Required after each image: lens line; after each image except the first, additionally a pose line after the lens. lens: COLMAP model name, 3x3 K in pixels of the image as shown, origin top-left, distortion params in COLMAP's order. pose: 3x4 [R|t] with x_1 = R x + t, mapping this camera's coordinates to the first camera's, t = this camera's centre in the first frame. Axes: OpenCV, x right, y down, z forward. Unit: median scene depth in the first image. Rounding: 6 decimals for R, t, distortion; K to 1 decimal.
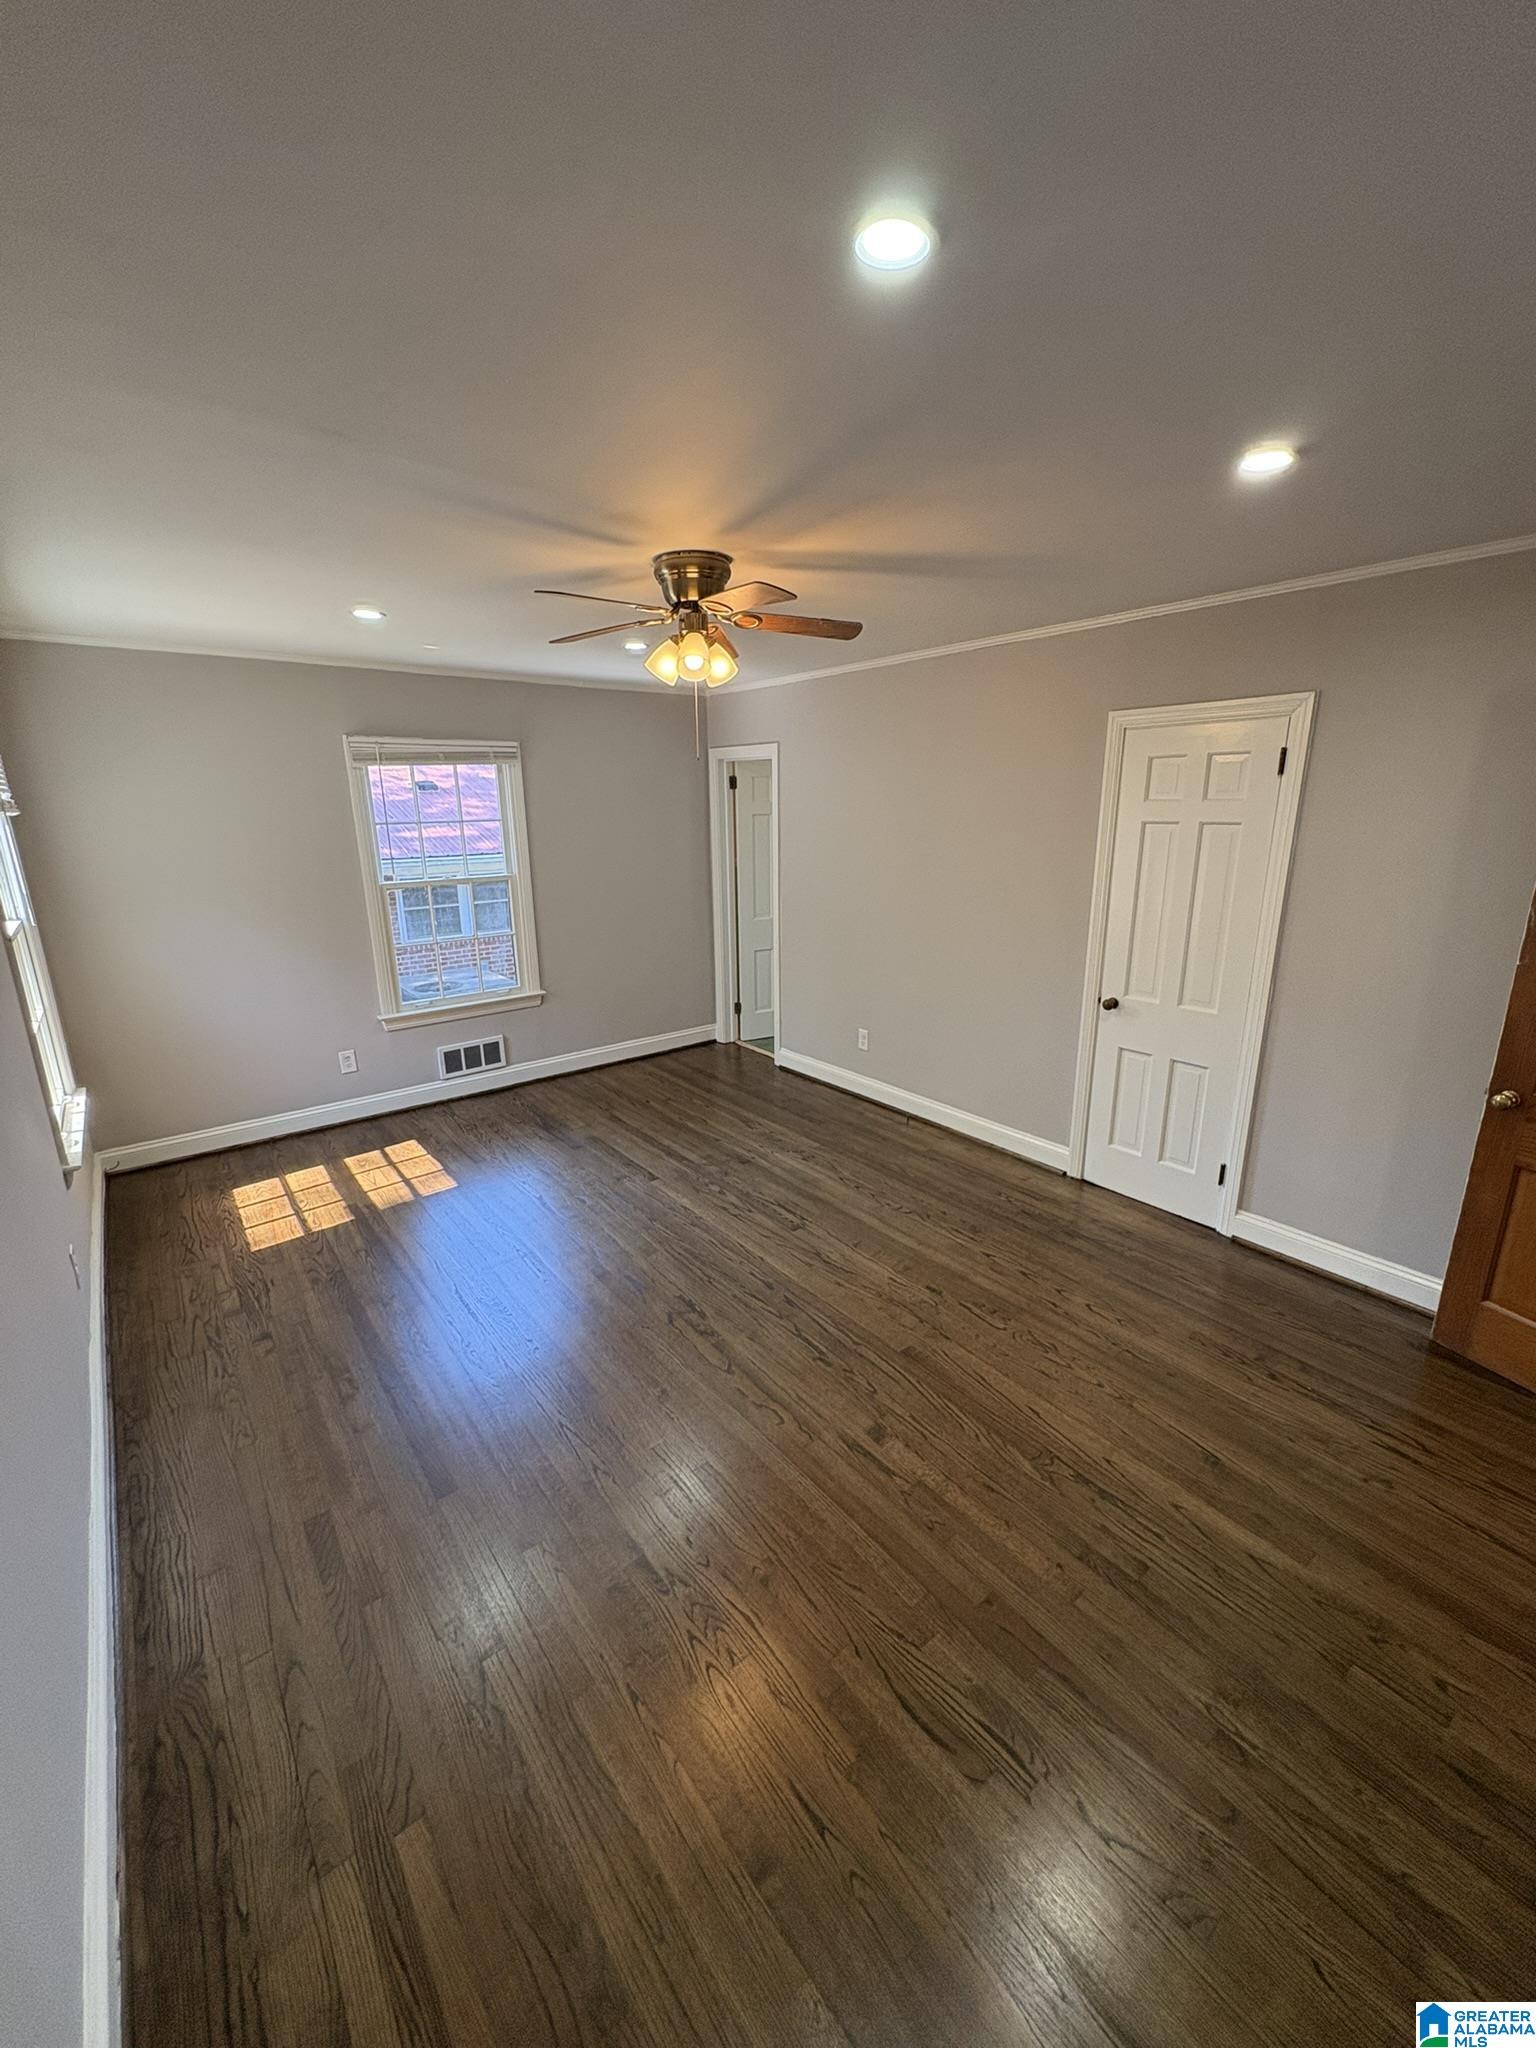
lens RADIAL K [[815.1, 0, 768.3], [0, 815.1, 1020.0], [0, 0, 1]] dist [0.000789, 0.000145]
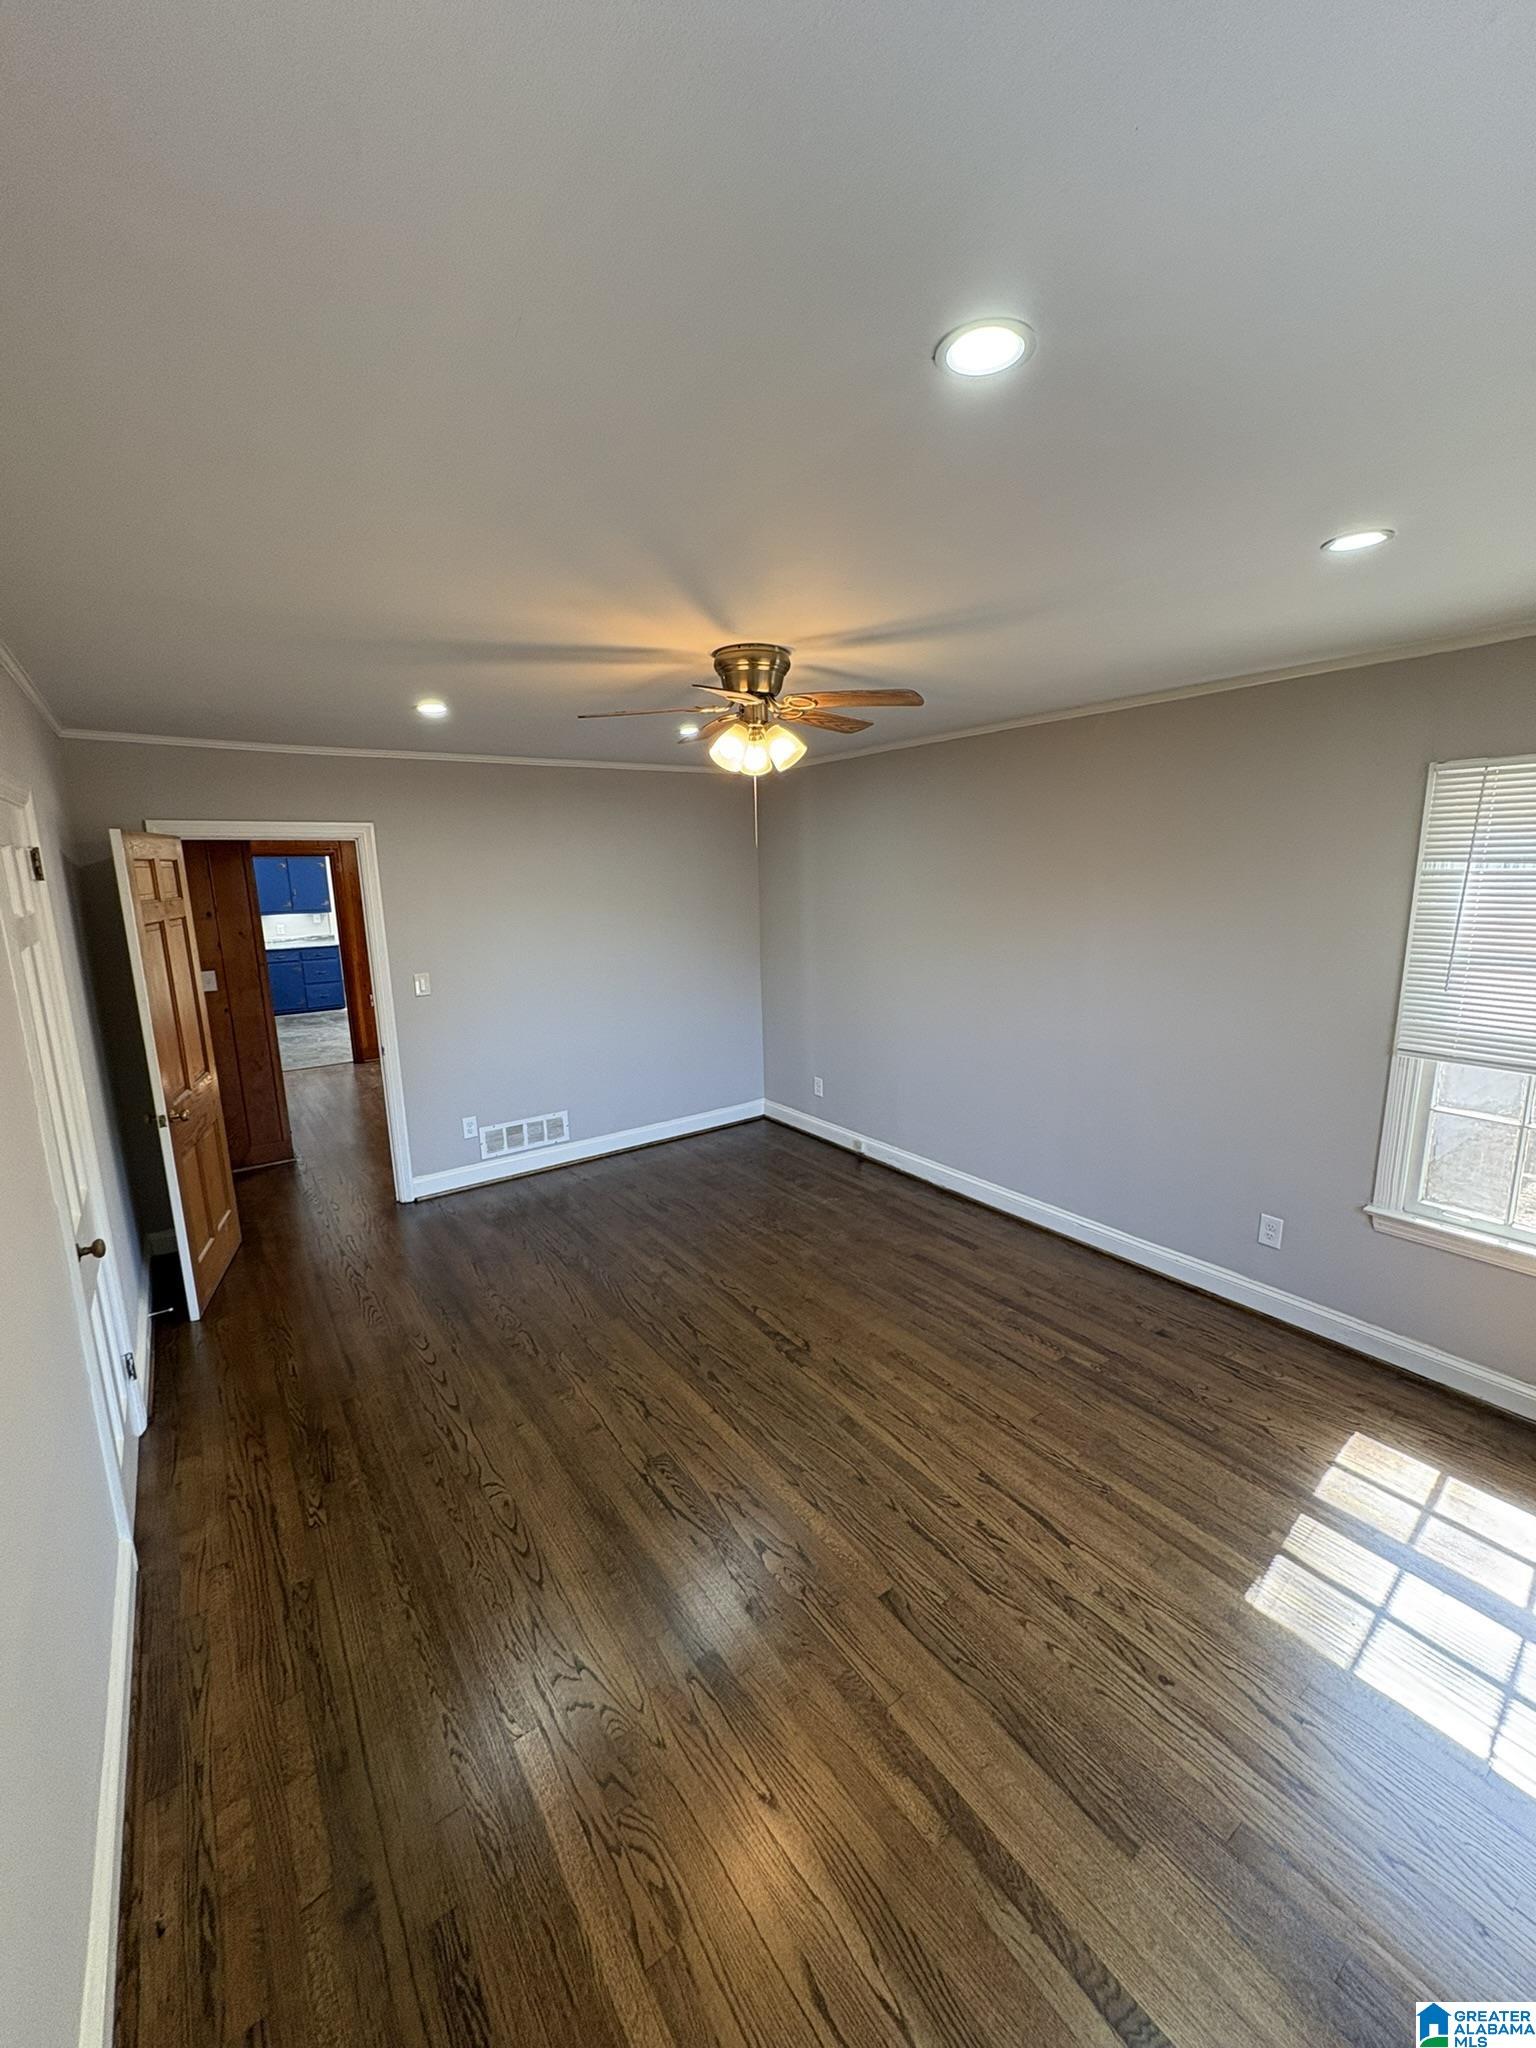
lens RADIAL K [[815.1, 0, 768.3], [0, 815.1, 1020.0], [0, 0, 1]] dist [0.000789, 0.000145]
pose [[-0.998201, 0.018049, 0.057183, -0.137595], [0.041342, 0.897896, 0.438261, -0.506433], [-0.043434, 0.439837, -0.897027, 1.779082]]
